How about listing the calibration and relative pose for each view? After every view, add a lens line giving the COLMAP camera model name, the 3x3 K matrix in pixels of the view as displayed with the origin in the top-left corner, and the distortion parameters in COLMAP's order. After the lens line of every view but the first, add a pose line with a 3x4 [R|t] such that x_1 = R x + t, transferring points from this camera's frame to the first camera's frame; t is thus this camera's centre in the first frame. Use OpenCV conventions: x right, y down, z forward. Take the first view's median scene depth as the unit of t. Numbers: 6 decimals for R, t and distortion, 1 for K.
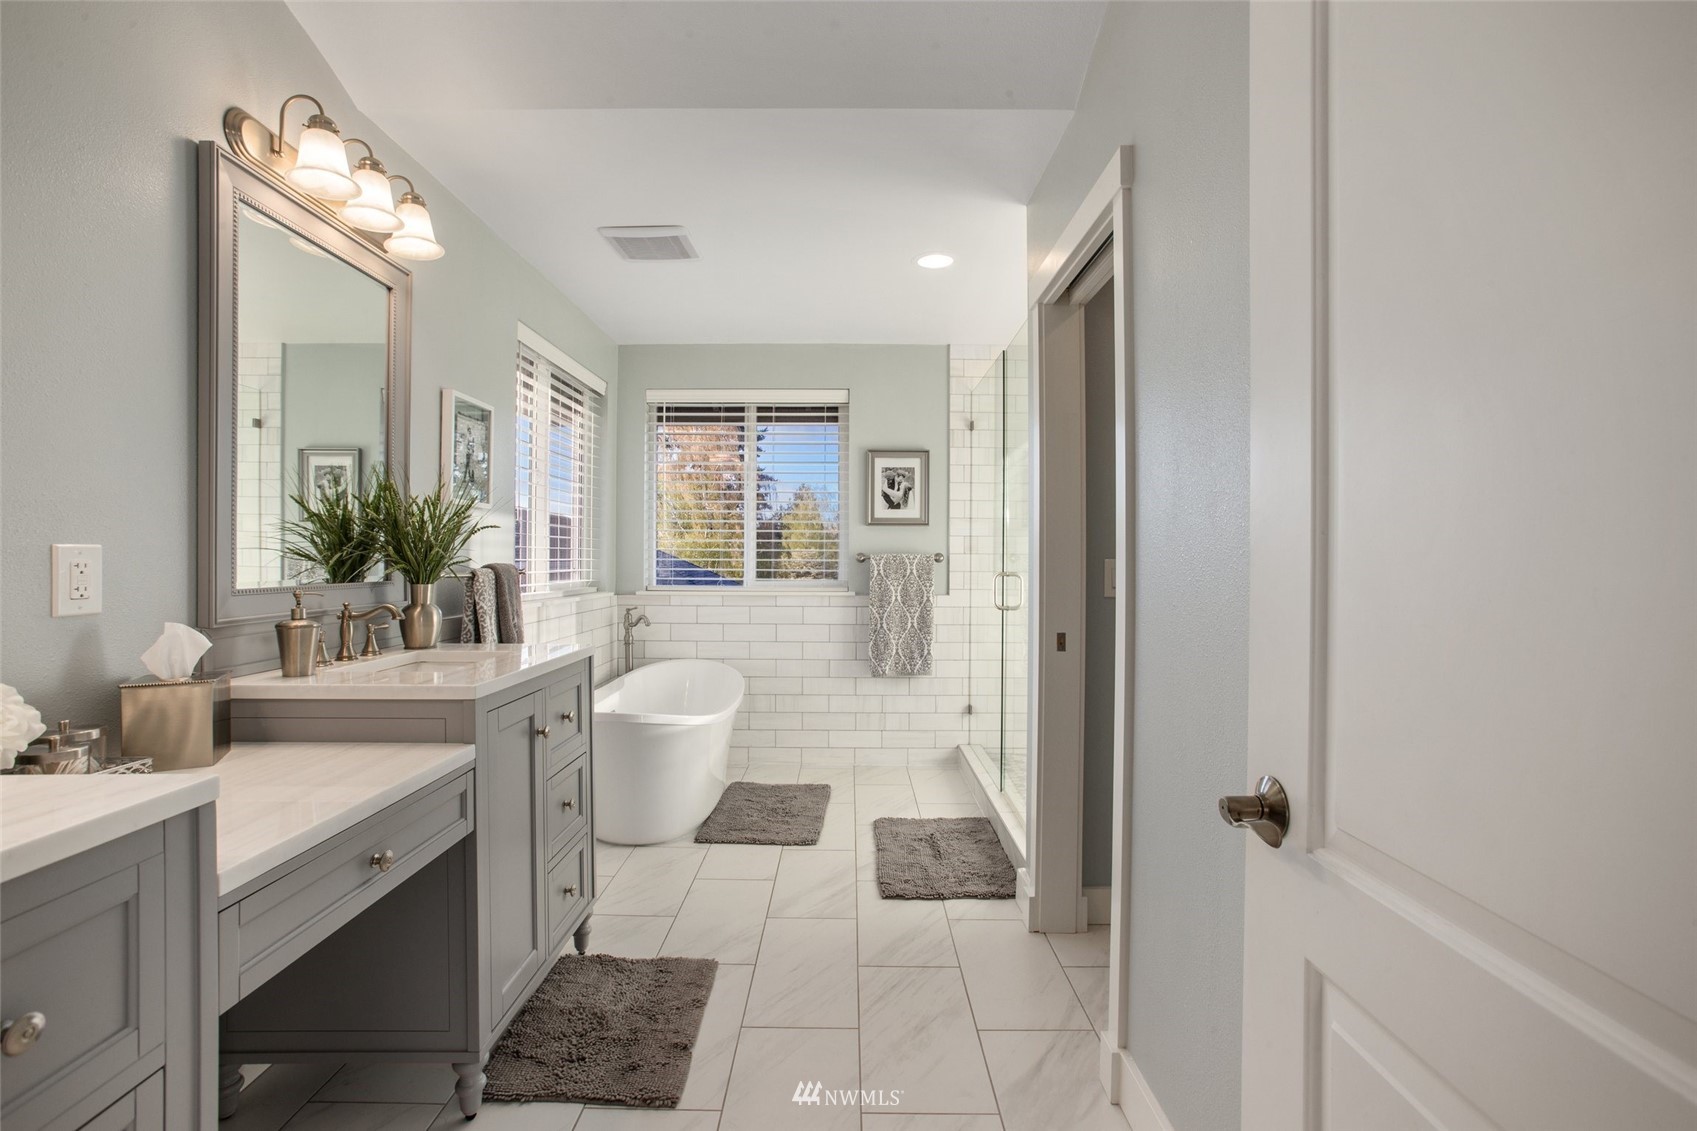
lens RADIAL K [[770.0, 0, 846.2], [0, 770.0, 554.2], [0, 0, 1]] dist [0.000488, 0.000074]
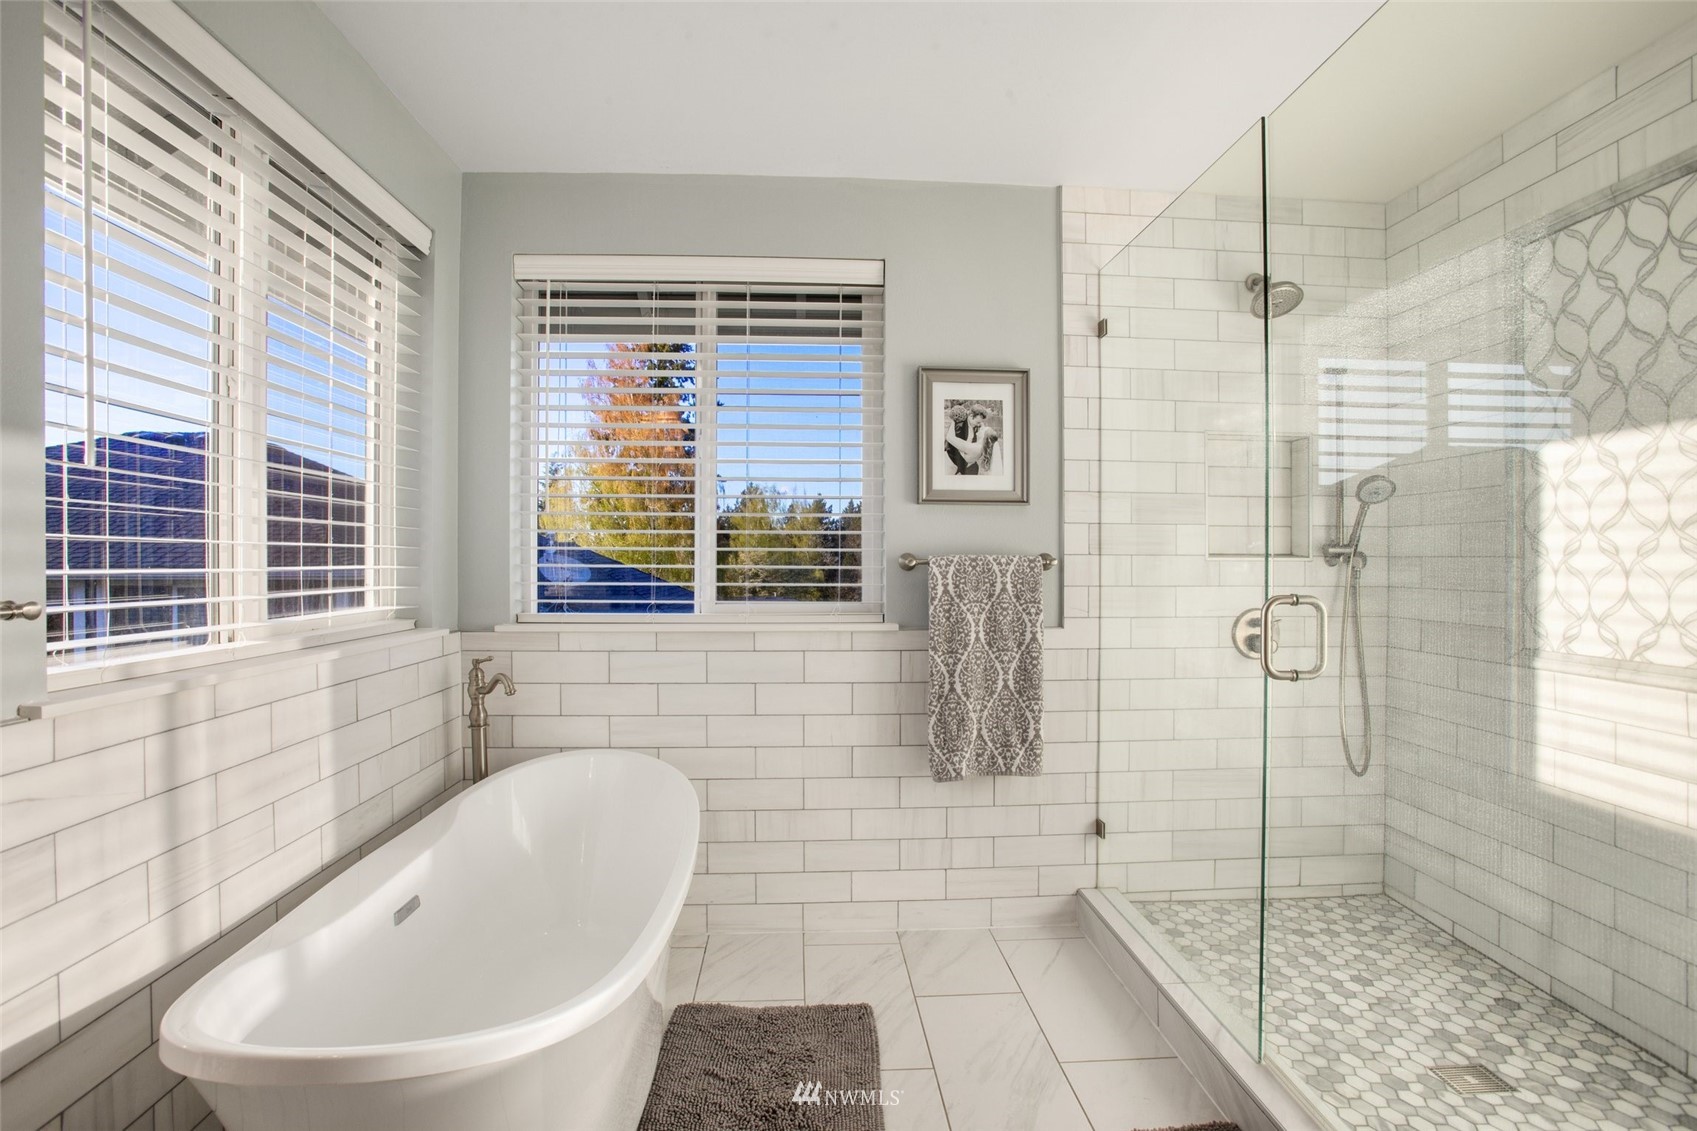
lens RADIAL K [[778.8, 0, 848.5], [0, 778.8, 565.5], [0, 0, 1]] dist [-0.051239, 0.000328]
pose [[0.997521, -0.004055, 0.070250, -0.063001], [0.003536, 0.999966, 0.007514, 0.002595], [-0.070278, -0.007247, 0.997501, 0.444338]]
